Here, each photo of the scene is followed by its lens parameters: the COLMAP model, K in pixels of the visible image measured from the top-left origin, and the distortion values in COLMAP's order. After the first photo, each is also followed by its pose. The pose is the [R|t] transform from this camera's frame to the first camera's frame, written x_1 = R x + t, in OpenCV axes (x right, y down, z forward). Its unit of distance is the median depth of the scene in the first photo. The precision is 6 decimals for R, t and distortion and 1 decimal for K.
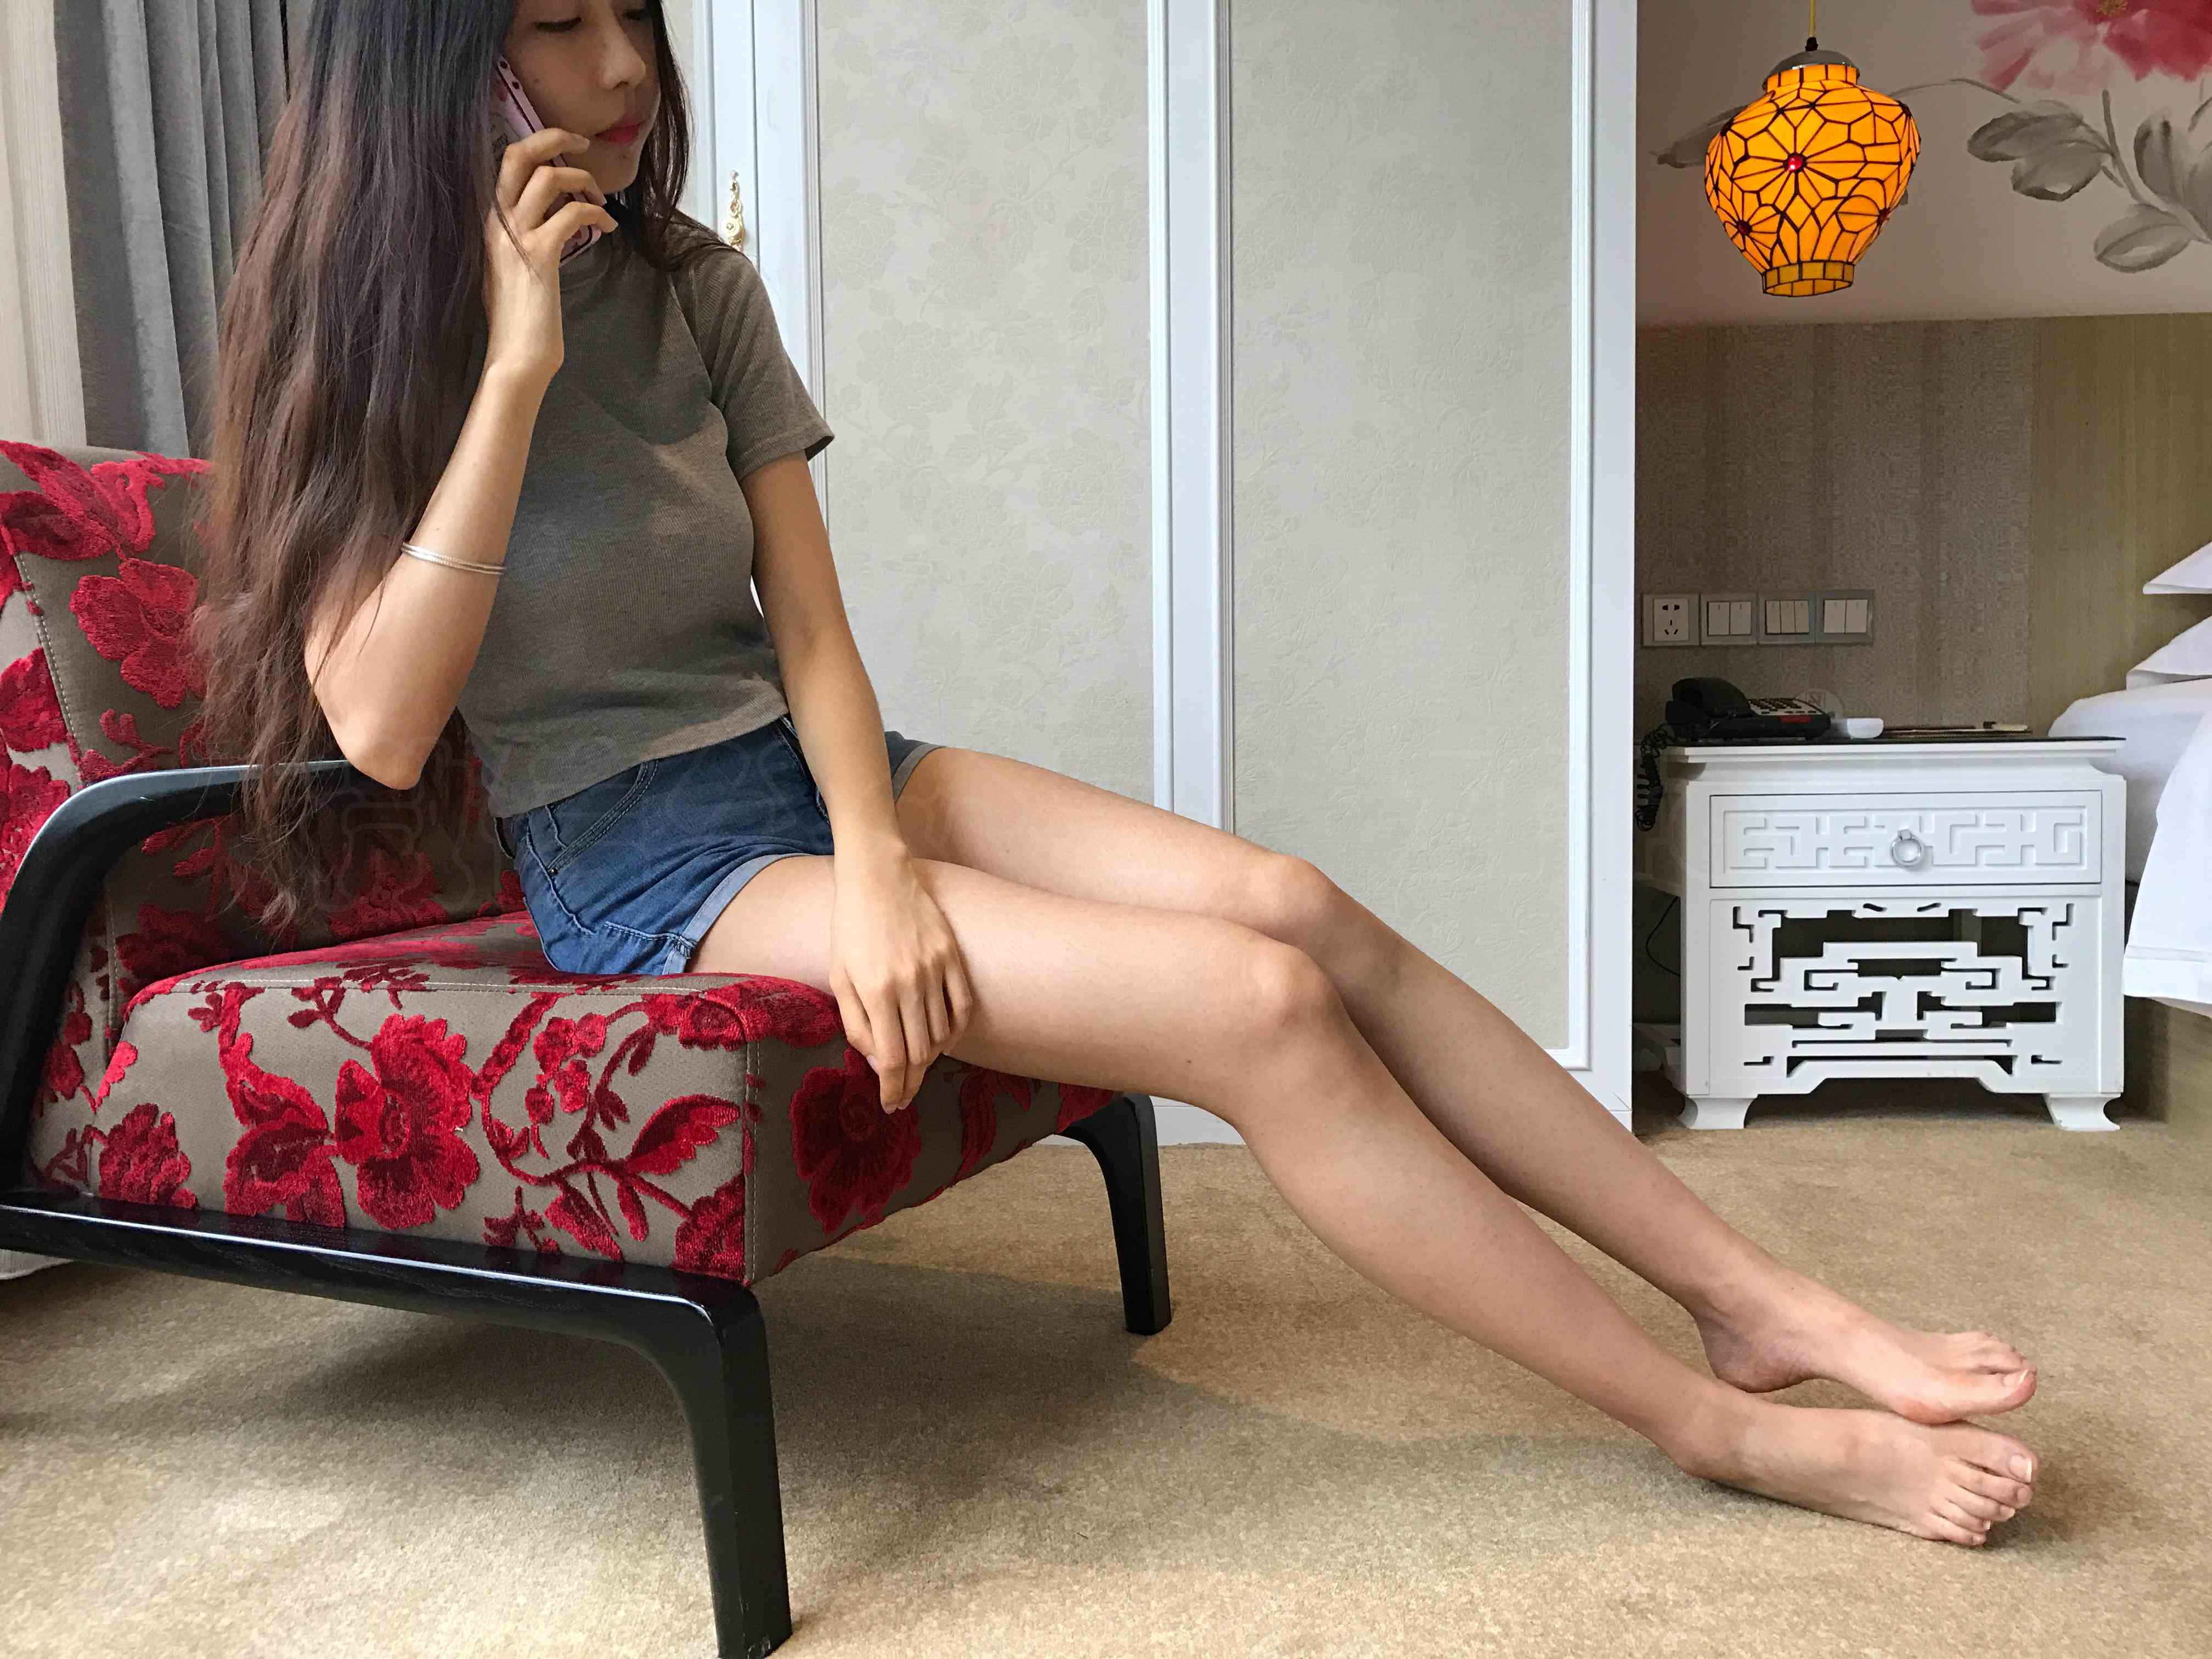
lens RADIAL K [[1830.3, 0, 1109.0], [0, 1830.3, 821.9], [0, 0, 1]] dist [0.017680, -0.009947]
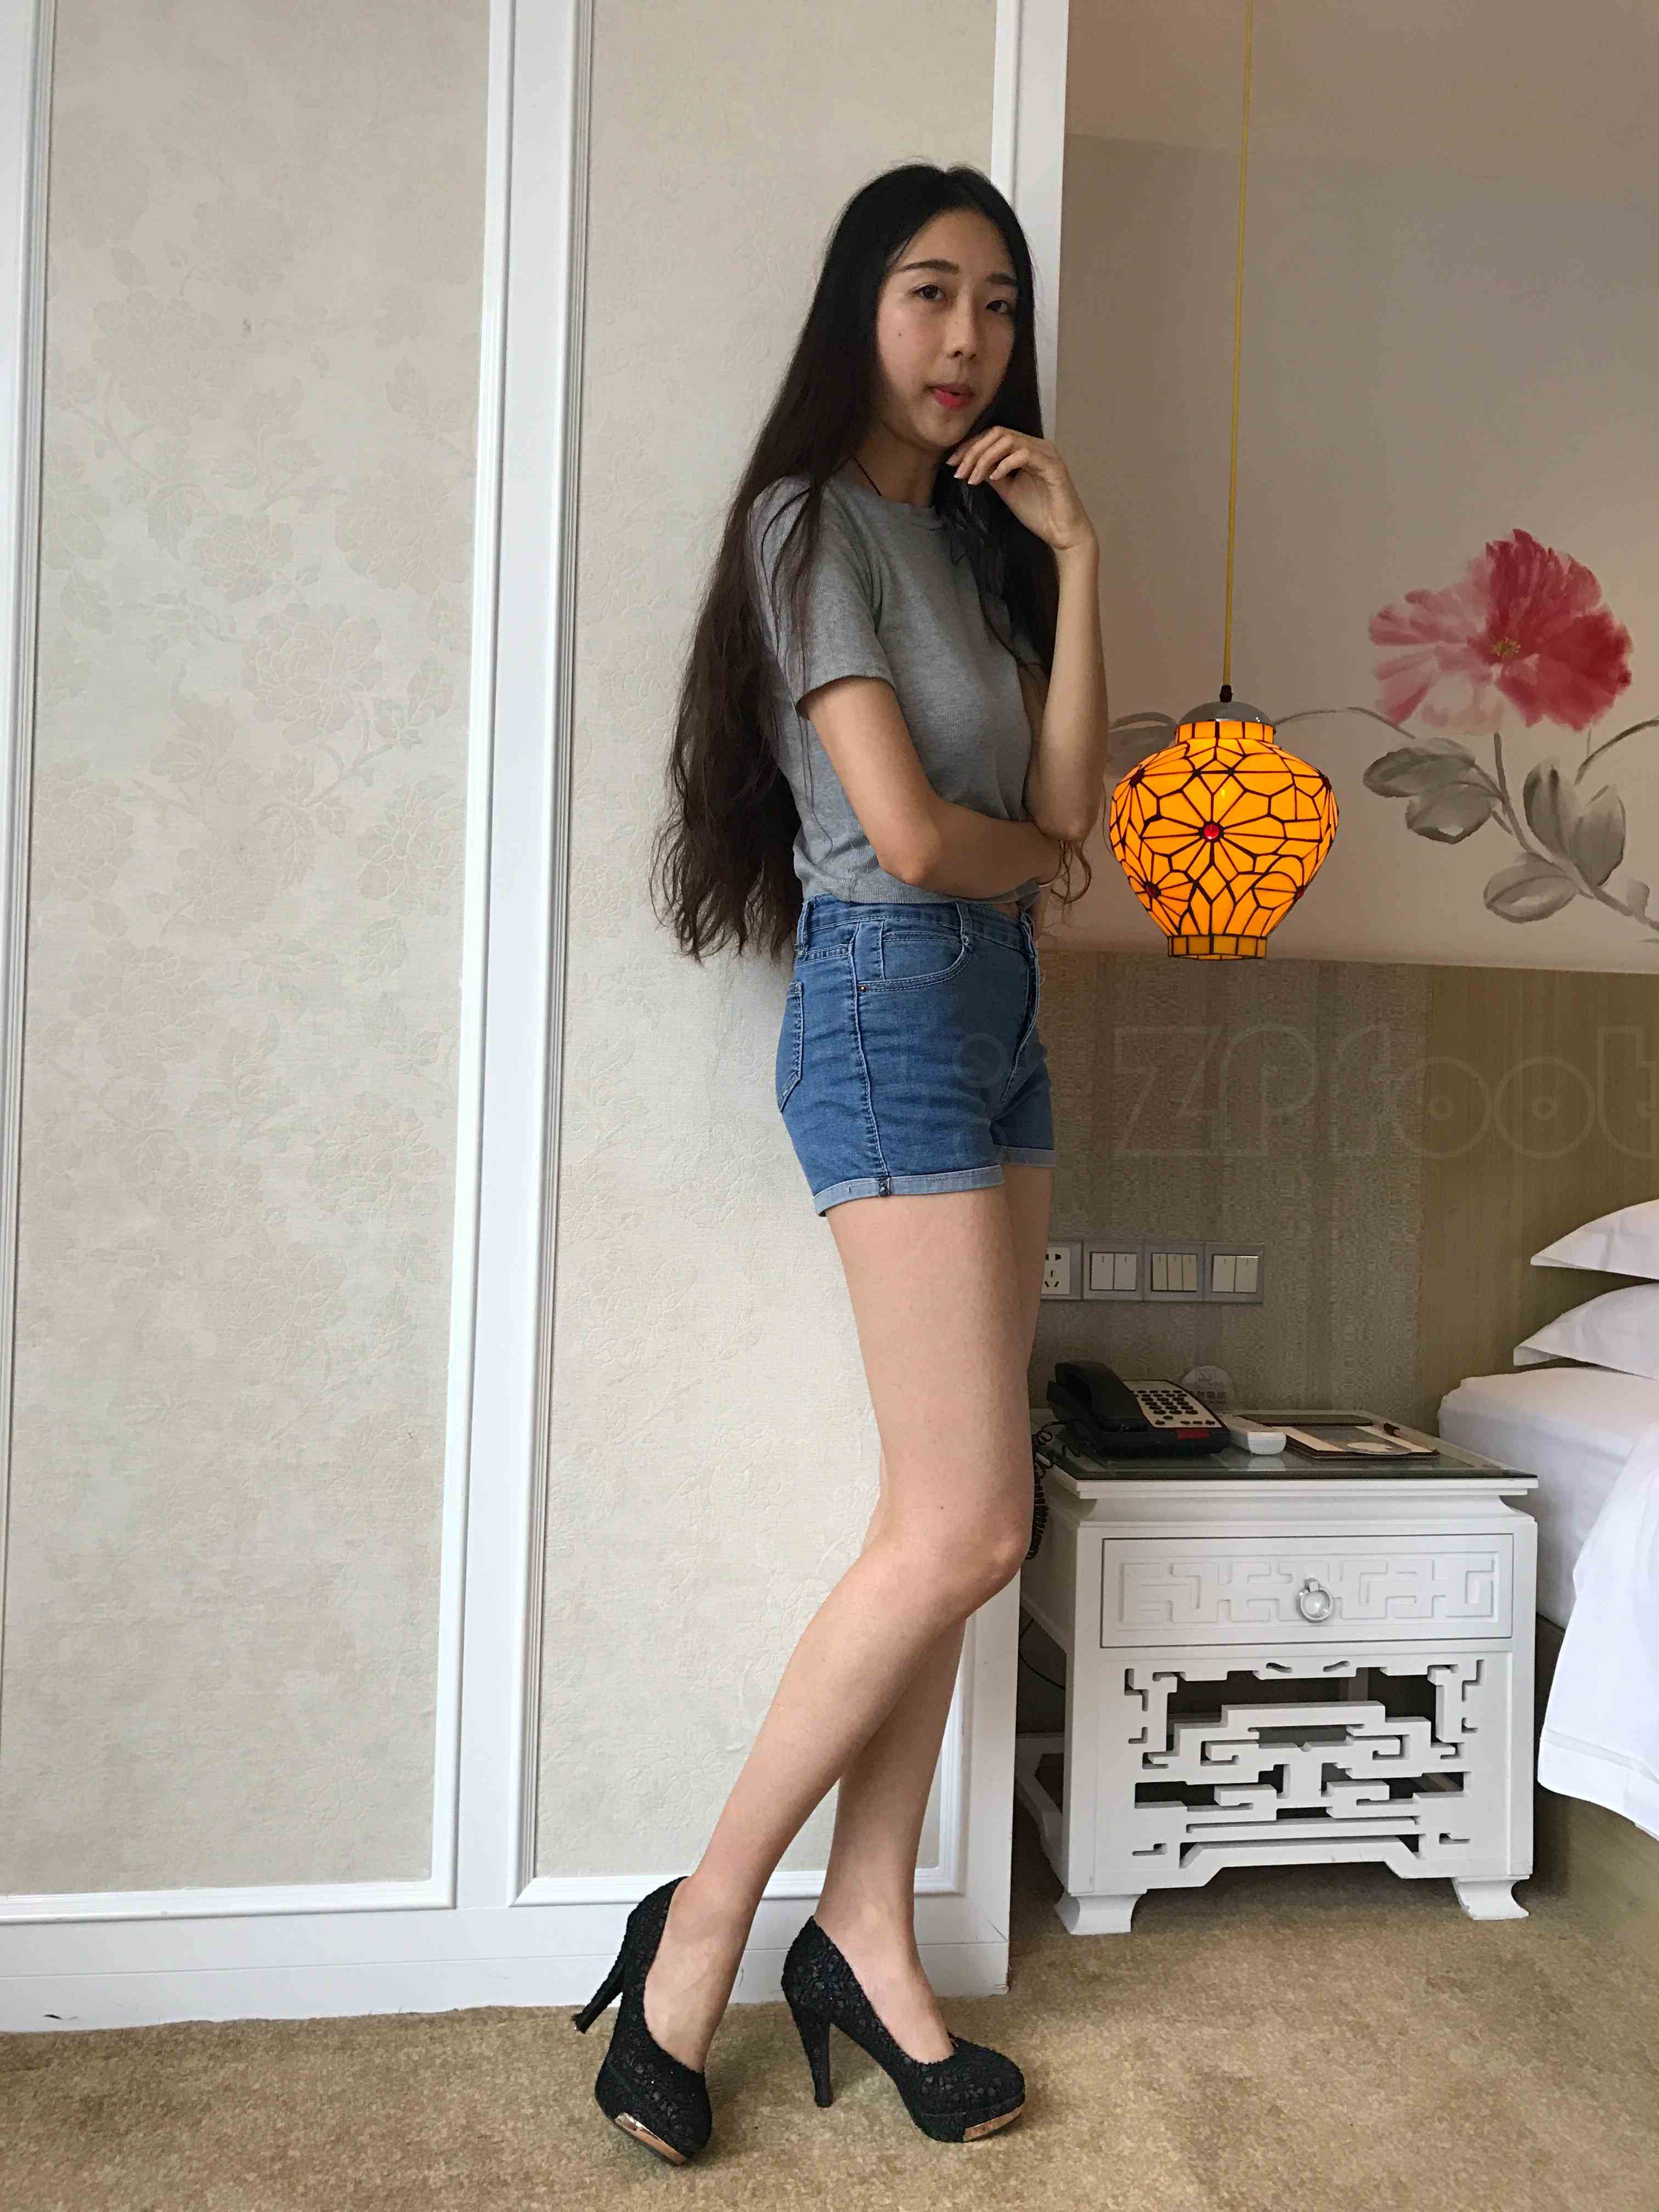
lens RADIAL K [[1830.3, 0, 839.1], [0, 1830.3, 1082.7], [0, 0, 1]] dist [0.017680, -0.009947]
pose [[0.977323, 0.043362, 0.207268, 0.019960], [-0.030608, 0.997458, -0.064352, -0.172244], [-0.209532, 0.056549, 0.976165, 0.178742]]
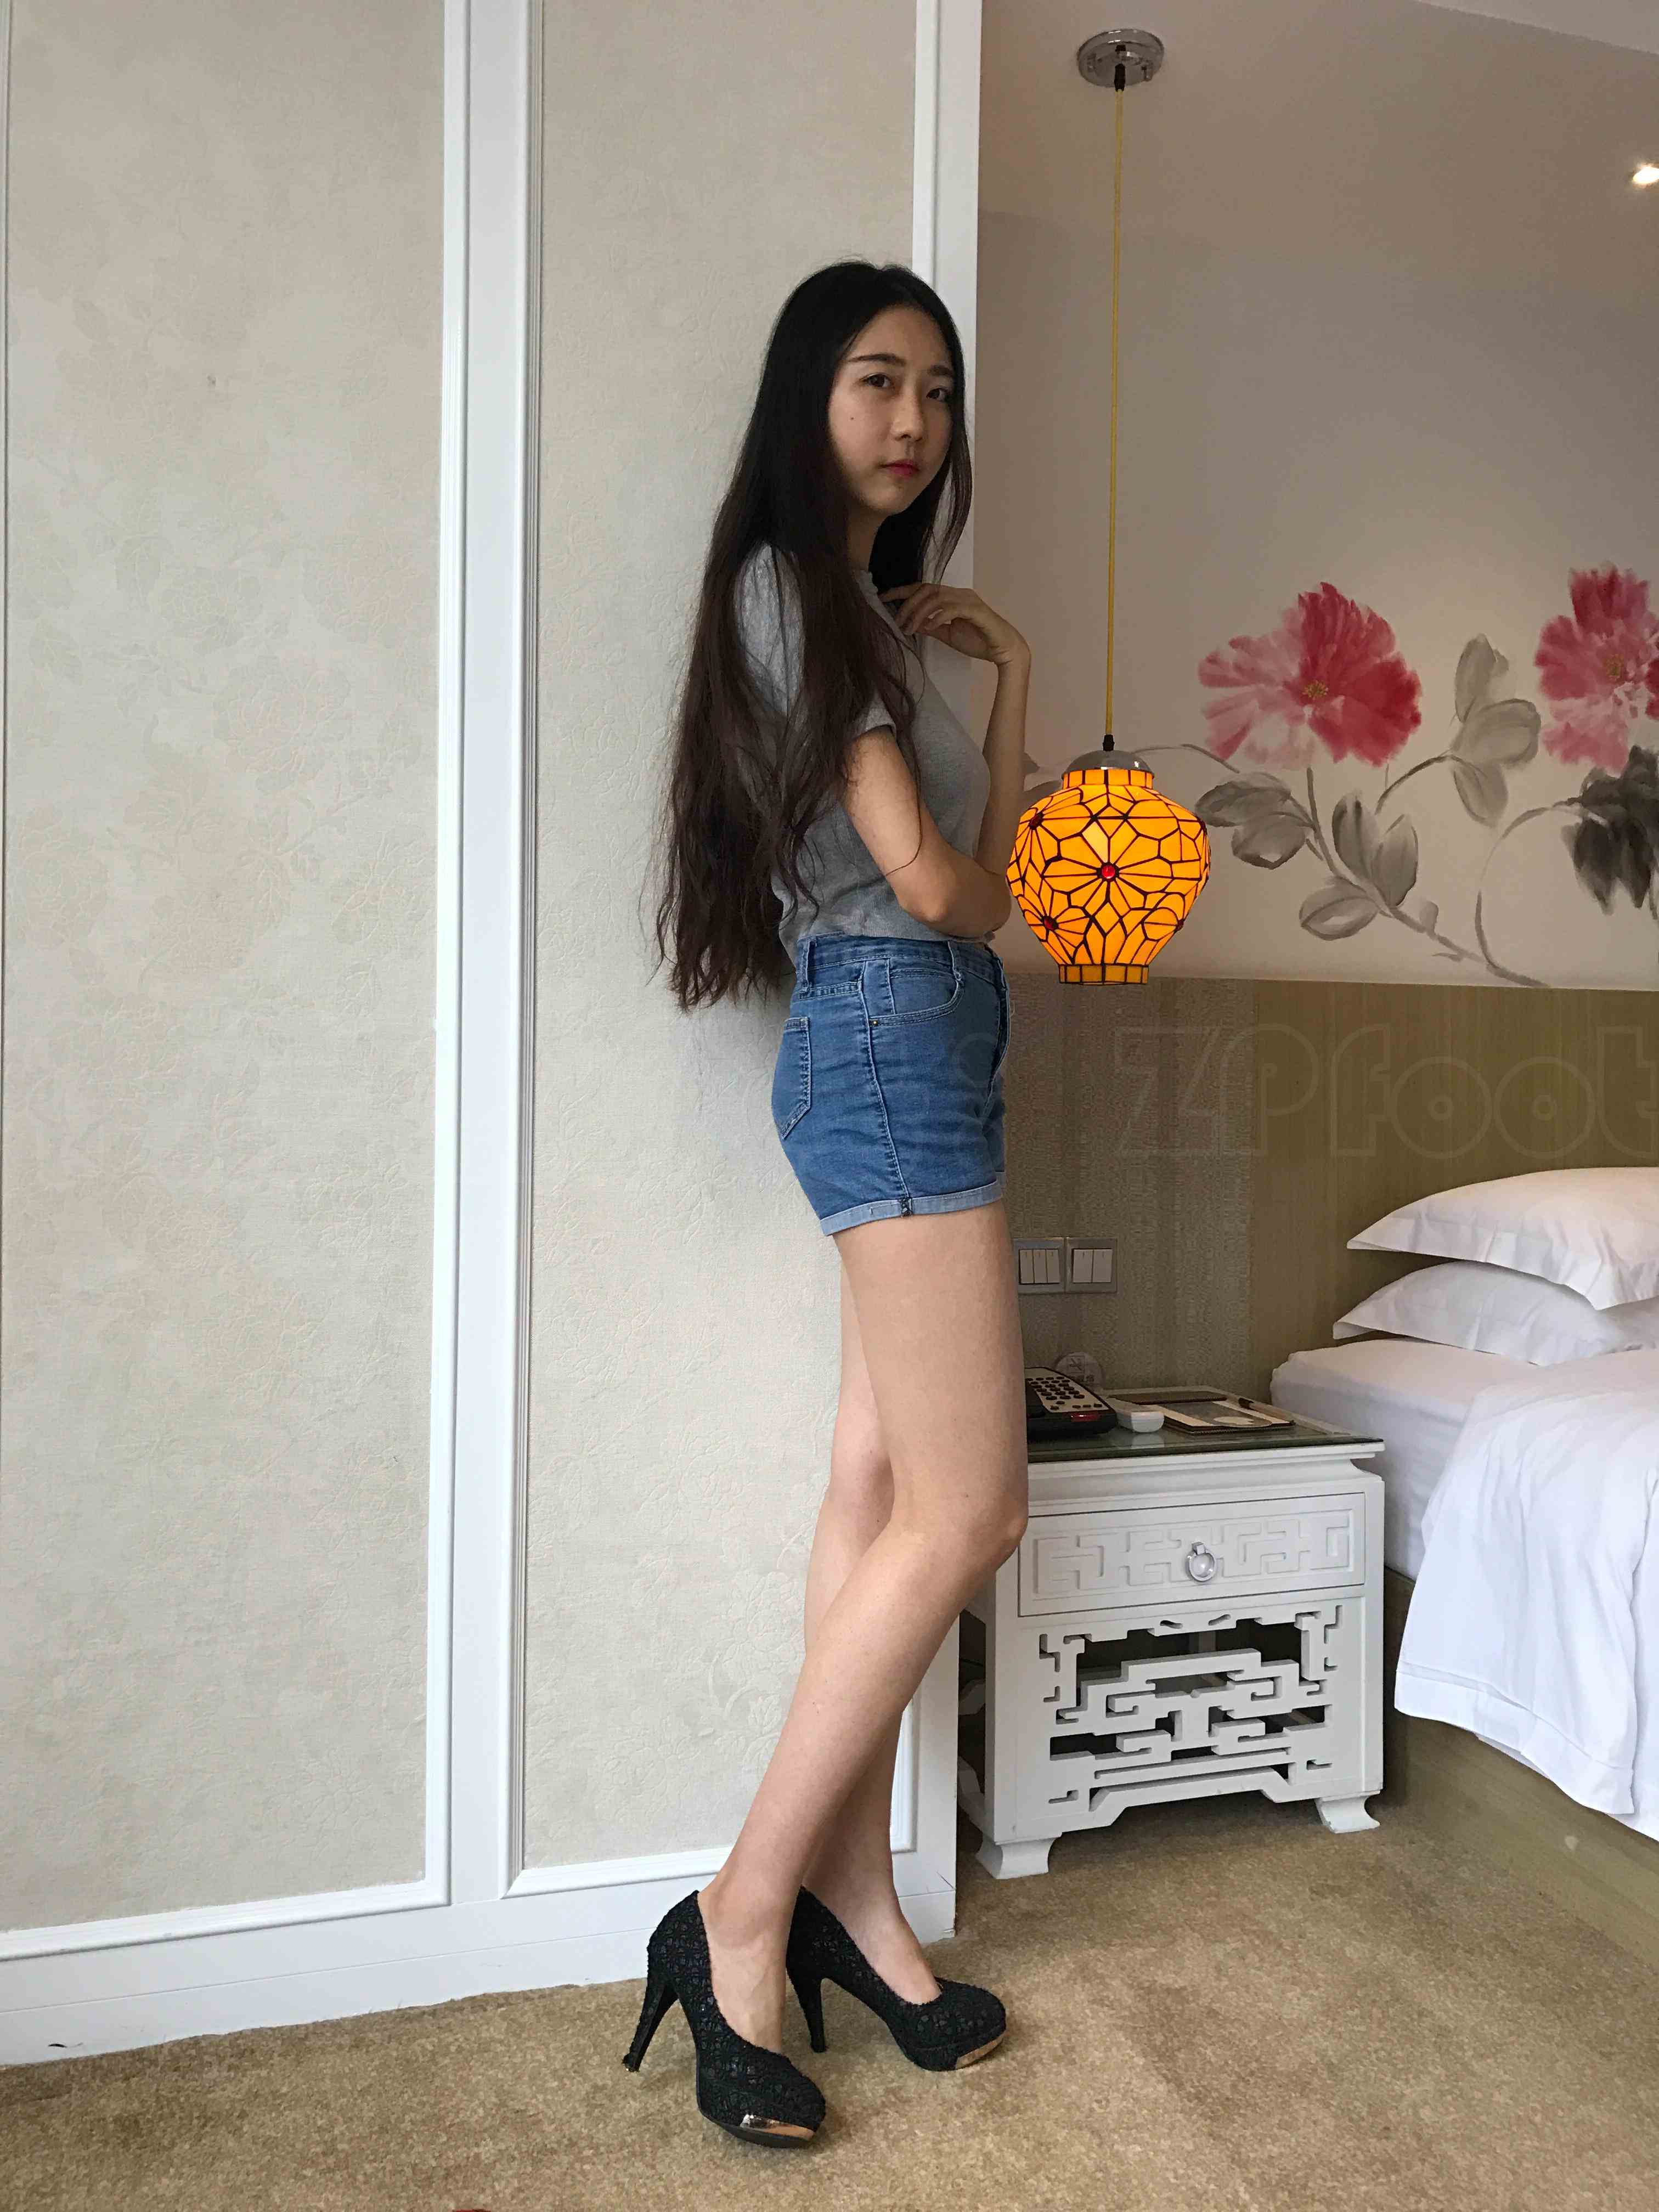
lens RADIAL K [[1830.3, 0, 833.3], [0, 1830.3, 1090.5], [0, 0, 1]] dist [0.017680, -0.009947]
pose [[0.931754, 0.020847, 0.362492, -0.108769], [-0.003088, 0.998769, -0.049503, -0.190758], [-0.363078, 0.045005, 0.930671, 0.152701]]
